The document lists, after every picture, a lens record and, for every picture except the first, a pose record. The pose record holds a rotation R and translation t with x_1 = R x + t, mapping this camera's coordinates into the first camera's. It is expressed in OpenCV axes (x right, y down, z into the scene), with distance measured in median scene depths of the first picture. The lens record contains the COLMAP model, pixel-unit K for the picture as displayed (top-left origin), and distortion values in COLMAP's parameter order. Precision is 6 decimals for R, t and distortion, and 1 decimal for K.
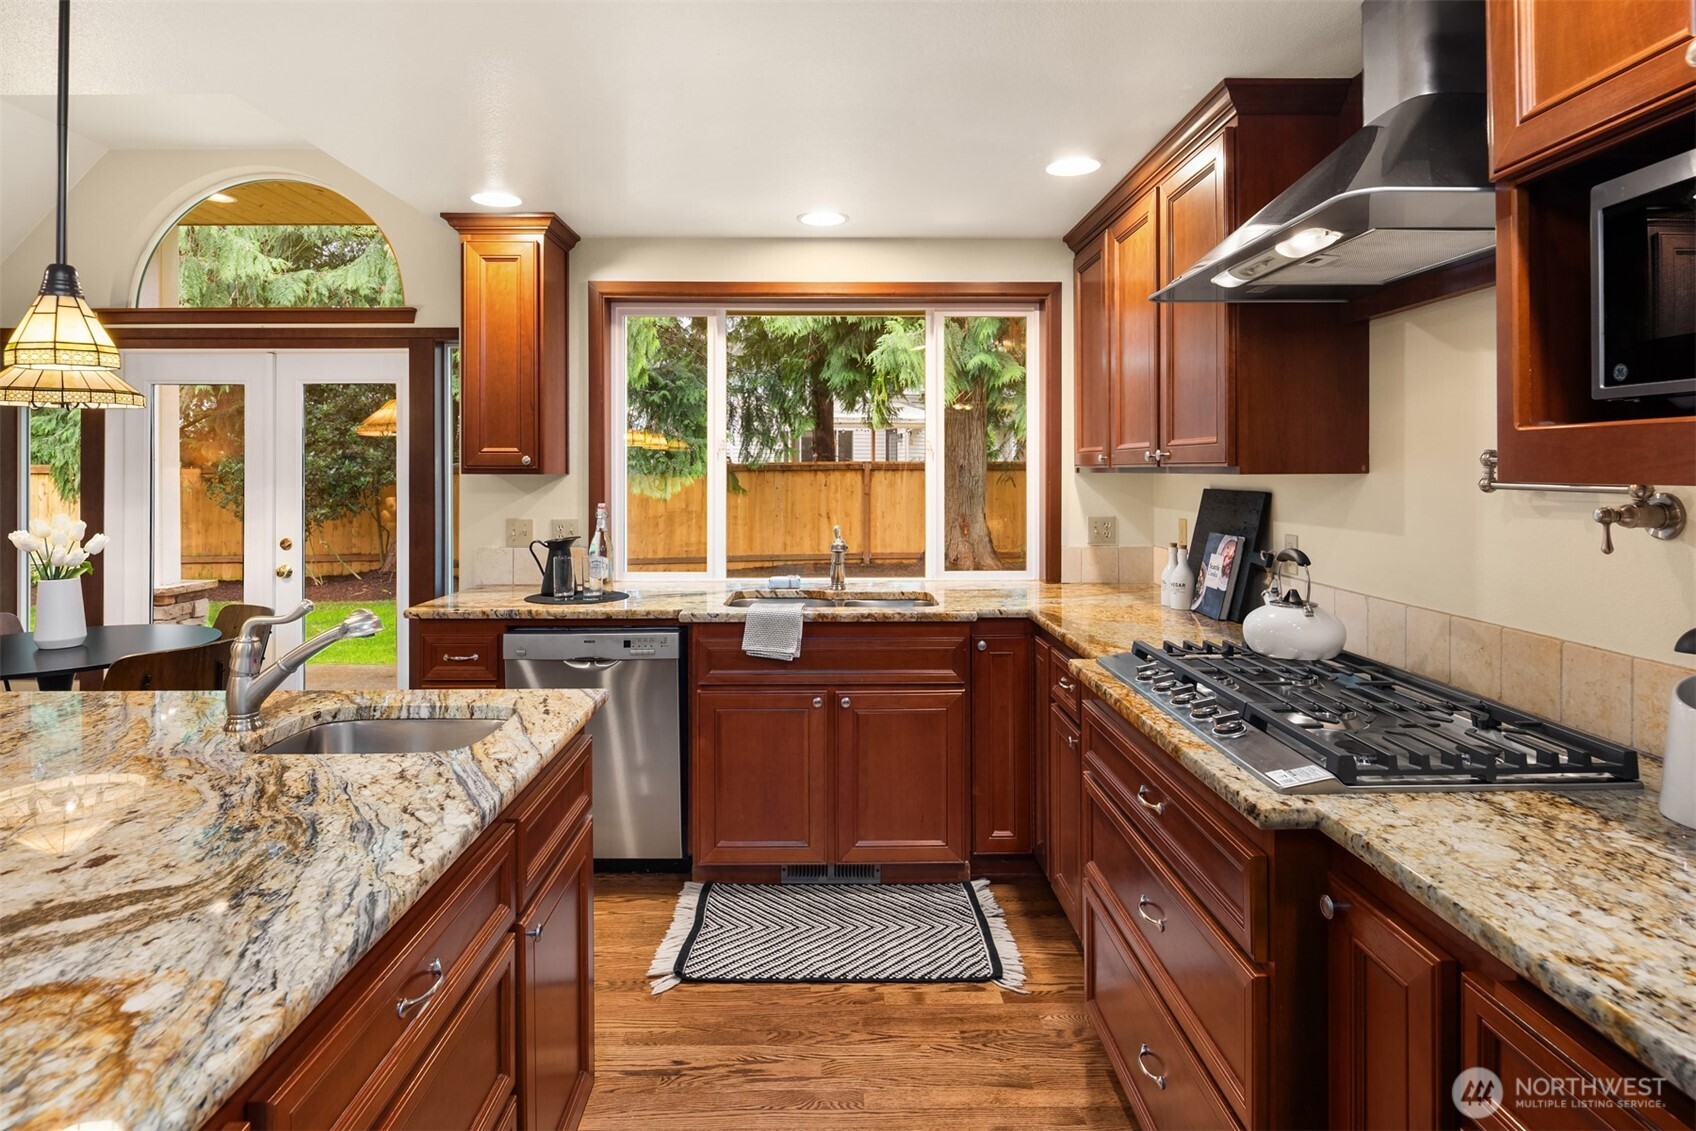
lens RADIAL K [[937.0, 0, 844.8], [0, 937.0, 478.9], [0, 0, 1]] dist [-0.005256, -0.001101]
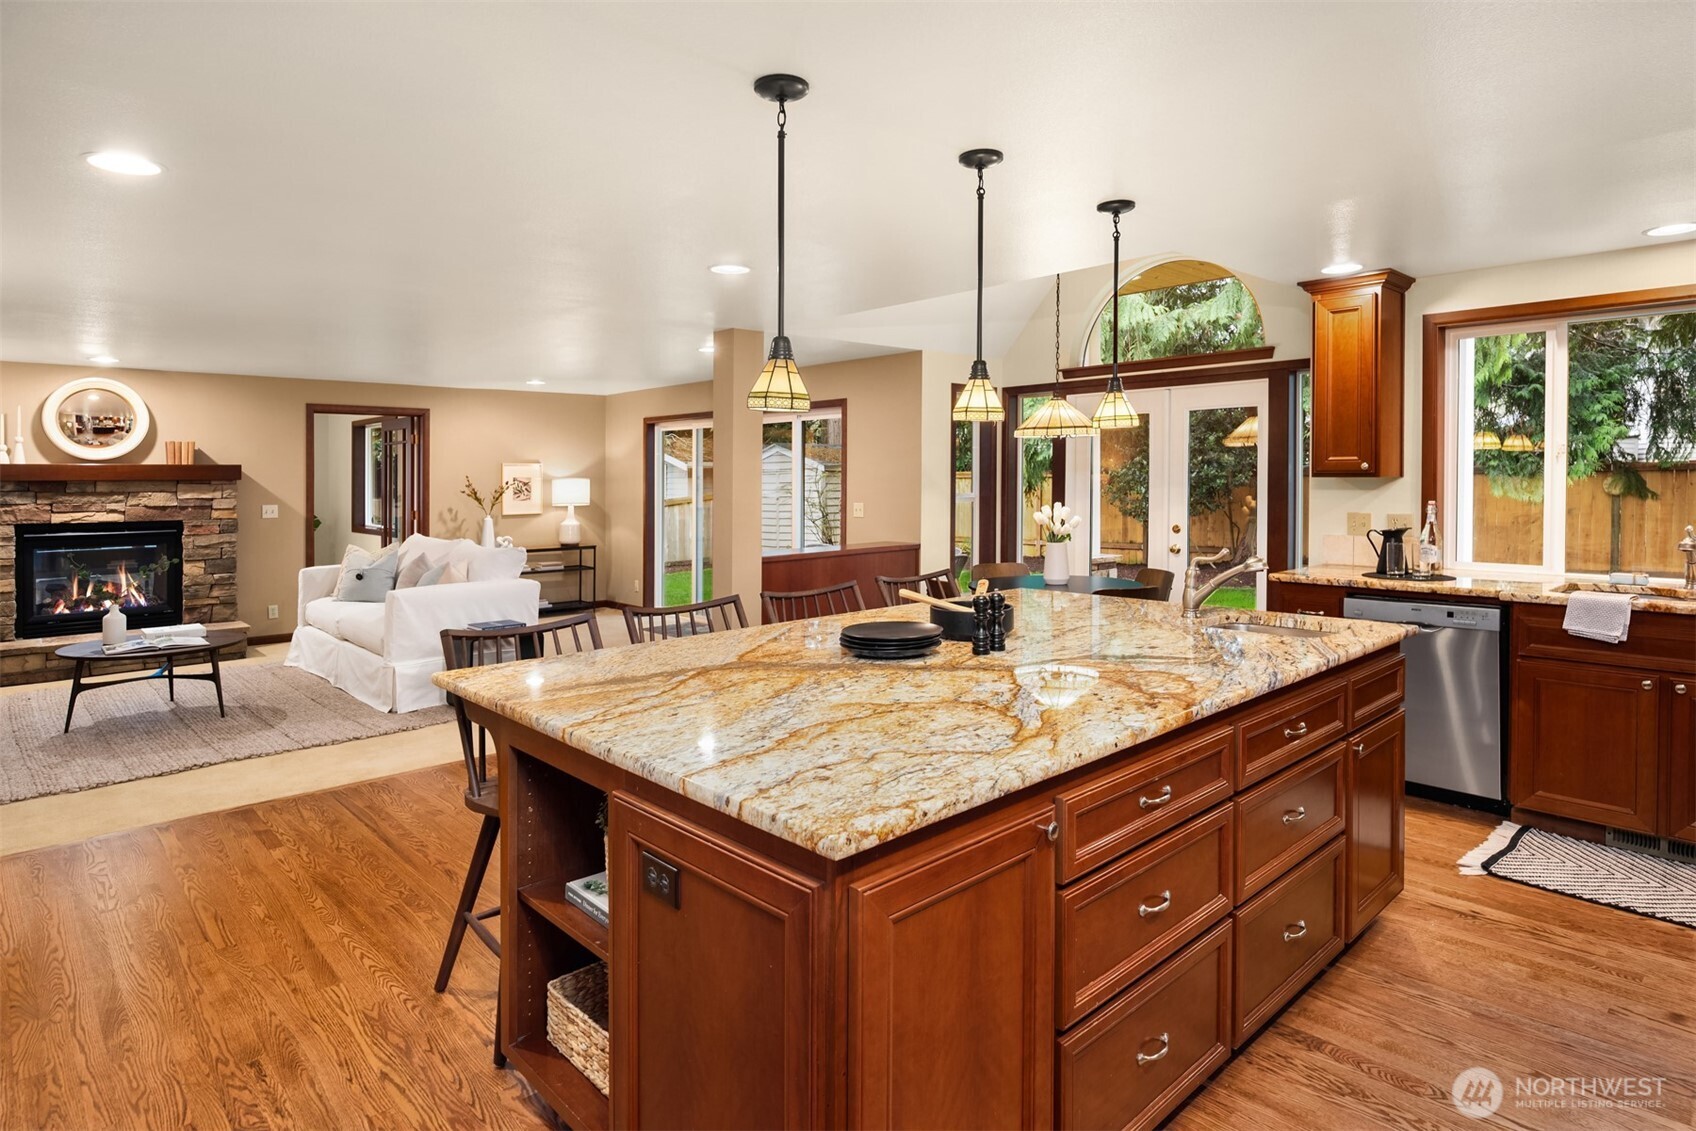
lens RADIAL K [[932.5, 0, 861.3], [0, 932.5, 504.1], [0, 0, 1]] dist [0.004540, -0.007875]
pose [[0.673737, 0.015759, -0.738803, 0.142535], [0.002777, 0.999712, 0.023856, -0.000248], [0.738966, -0.018124, 0.673499, -0.376019]]
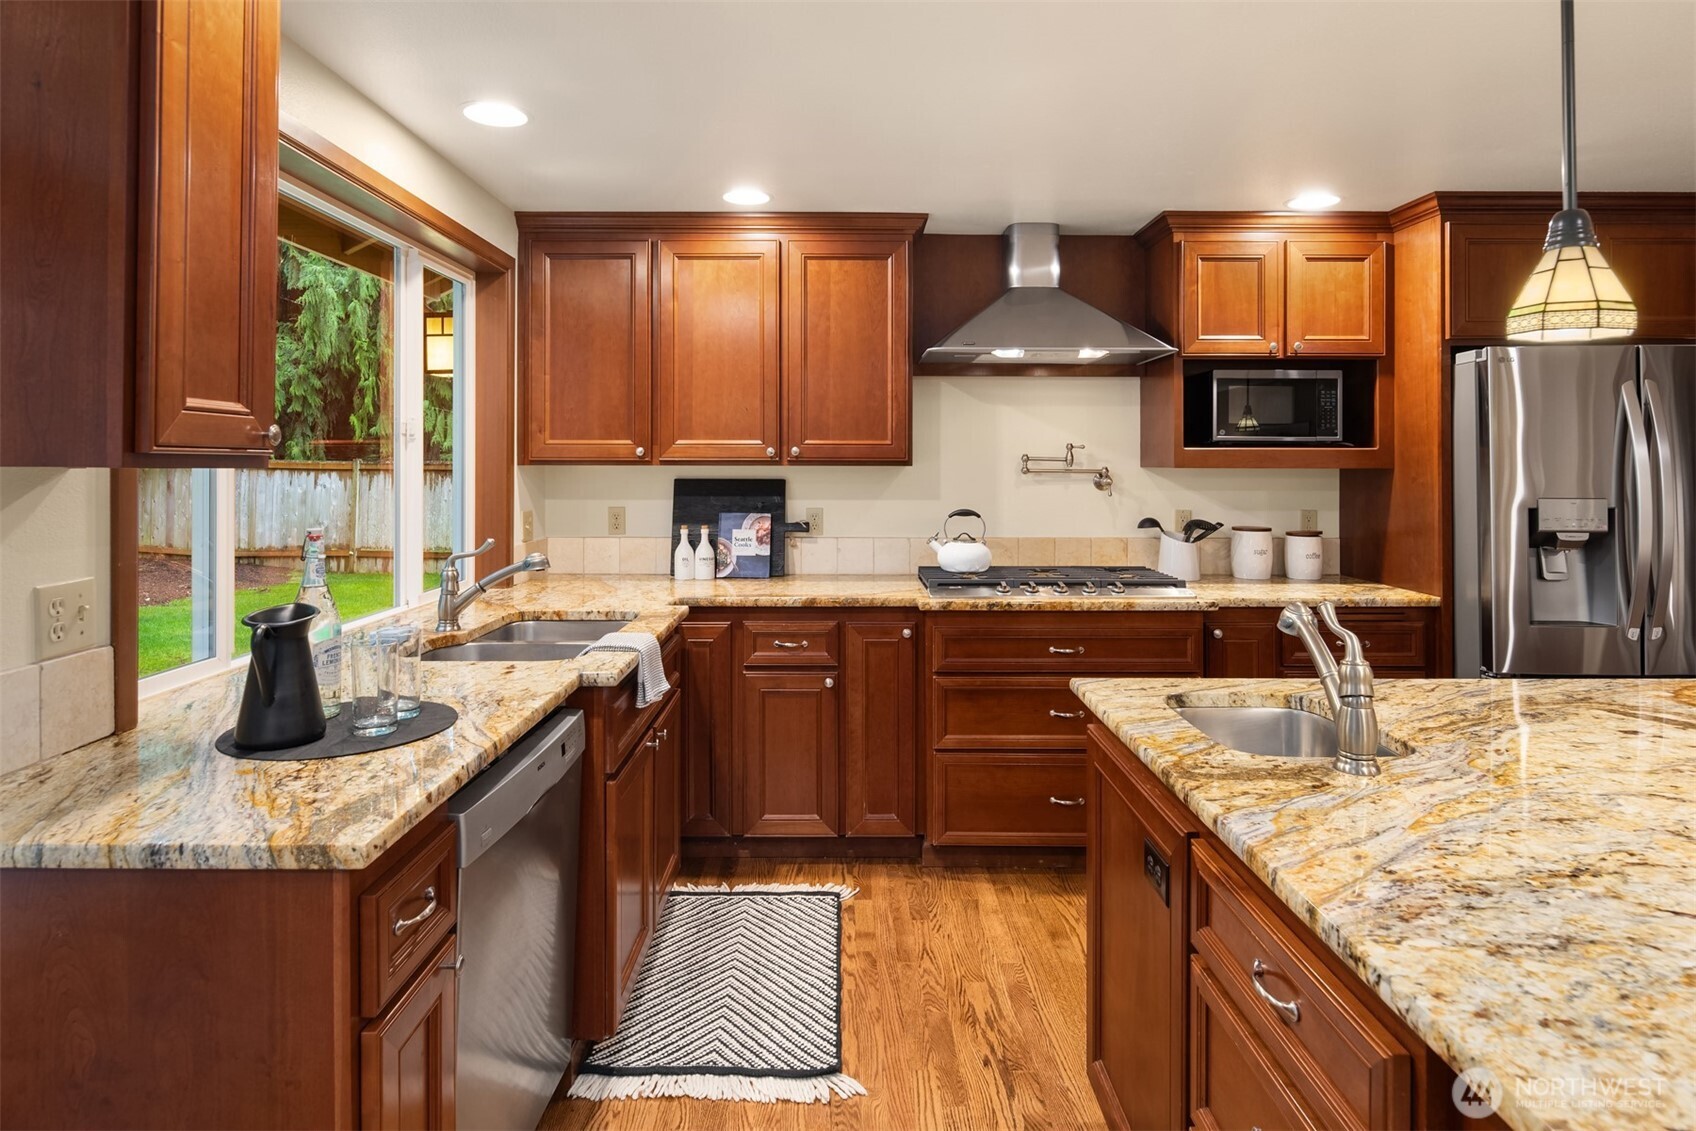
lens RADIAL K [[932.3, 0, 831.7], [0, 932.3, 465.4], [0, 0, 1]] dist [-0.006972, -0.001560]
pose [[0.016902, 0.000760, 0.999857, -0.788370], [0.008033, 0.999967, -0.000896, -0.004196], [-0.999825, 0.008047, 0.016895, 0.774513]]
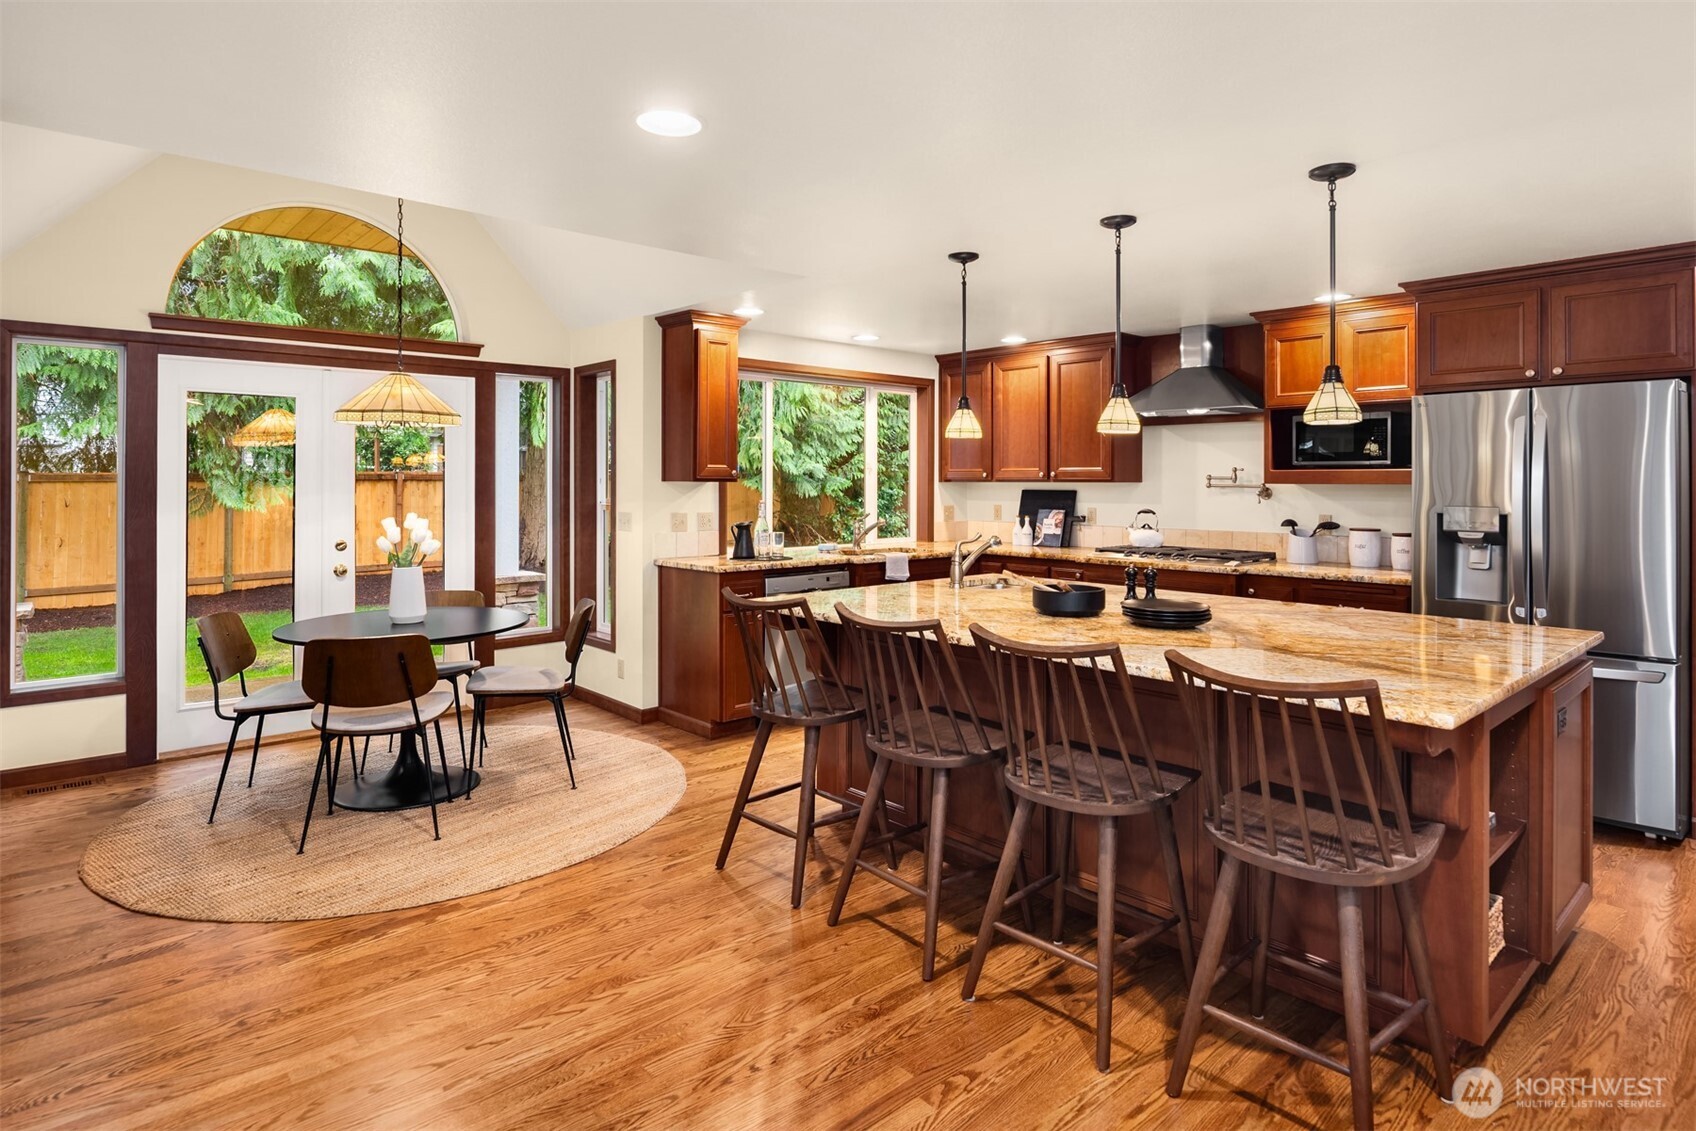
lens RADIAL K [[939.6, 0, 868.7], [0, 939.6, 480.6], [0, 0, 1]] dist [-0.003876, -0.001322]
pose [[0.742898, 0.004208, 0.669391, -1.282246], [0.002918, 0.999950, -0.009525, 0.008736], [-0.669398, 0.009029, 0.742849, -0.339891]]
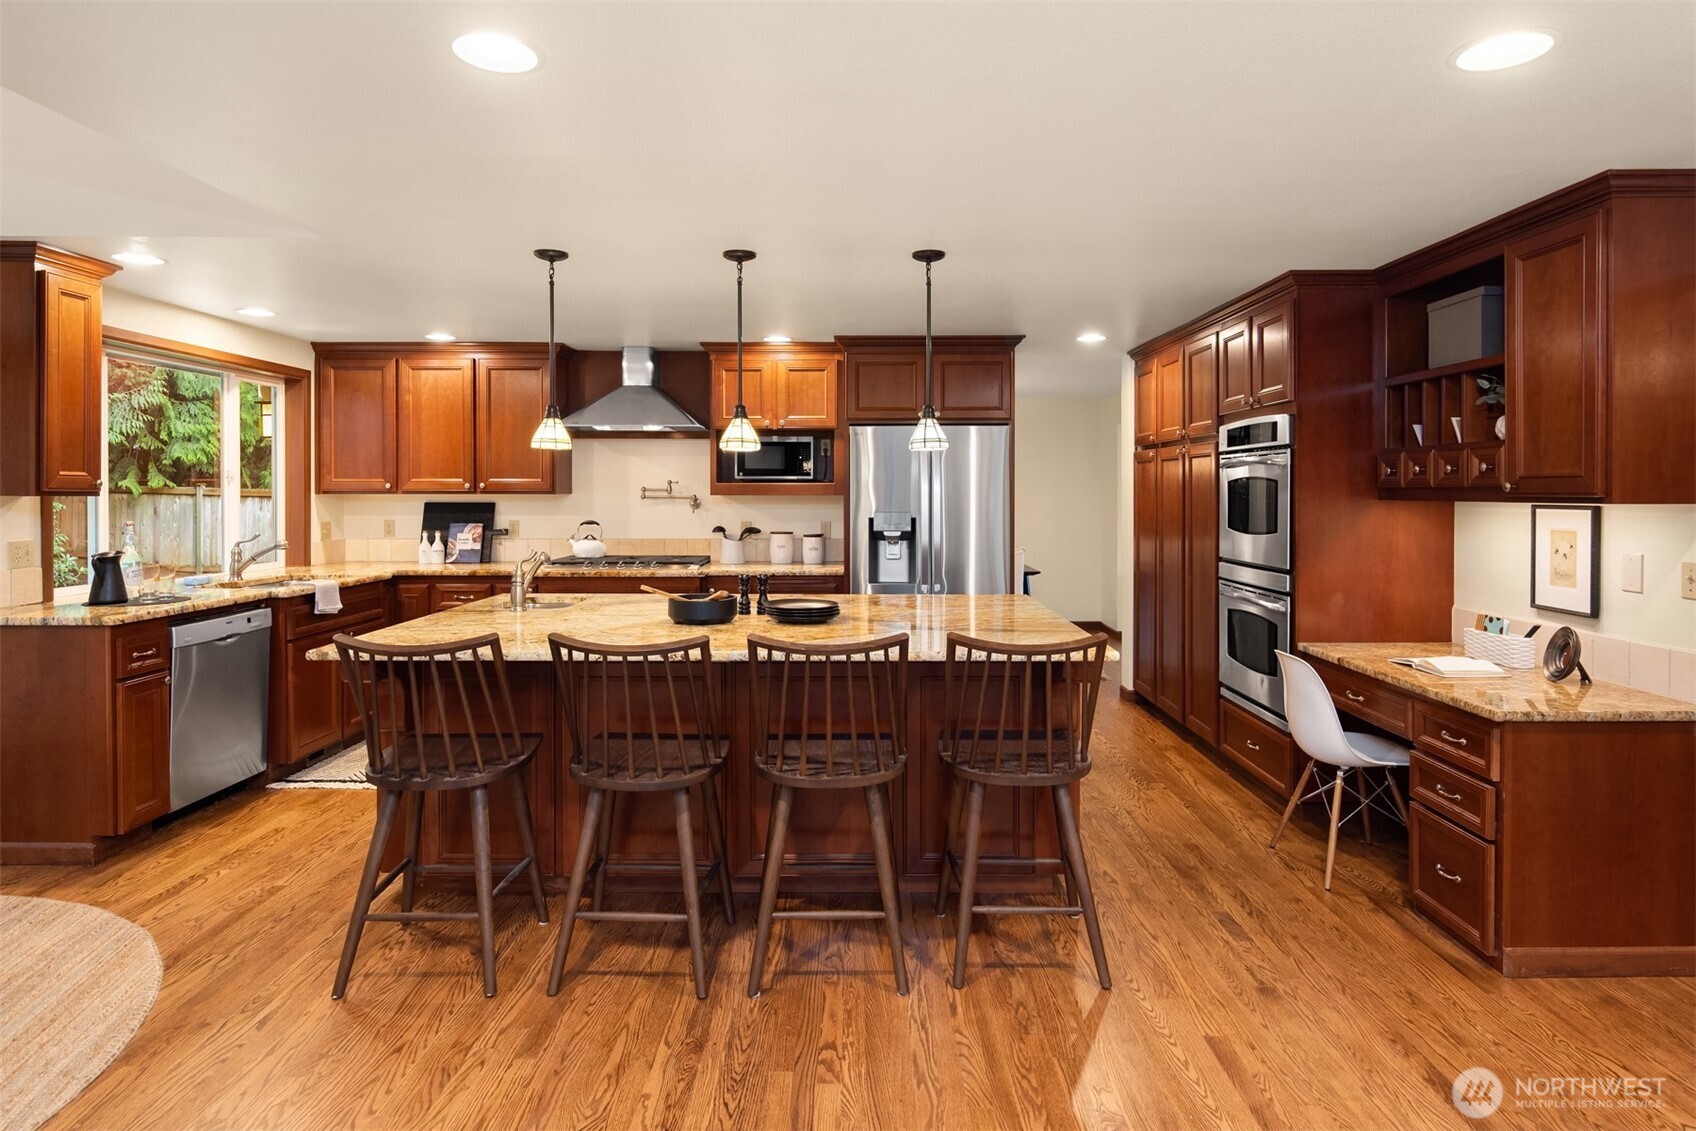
lens RADIAL K [[932.5, 0, 861.3], [0, 932.5, 504.1], [0, 0, 1]] dist [0.004540, -0.007875]
pose [[0.007808, -0.011884, 0.999899, -1.501114], [0.008733, 0.999892, 0.011816, -0.000849], [-0.999931, 0.008639, 0.007911, 0.093515]]
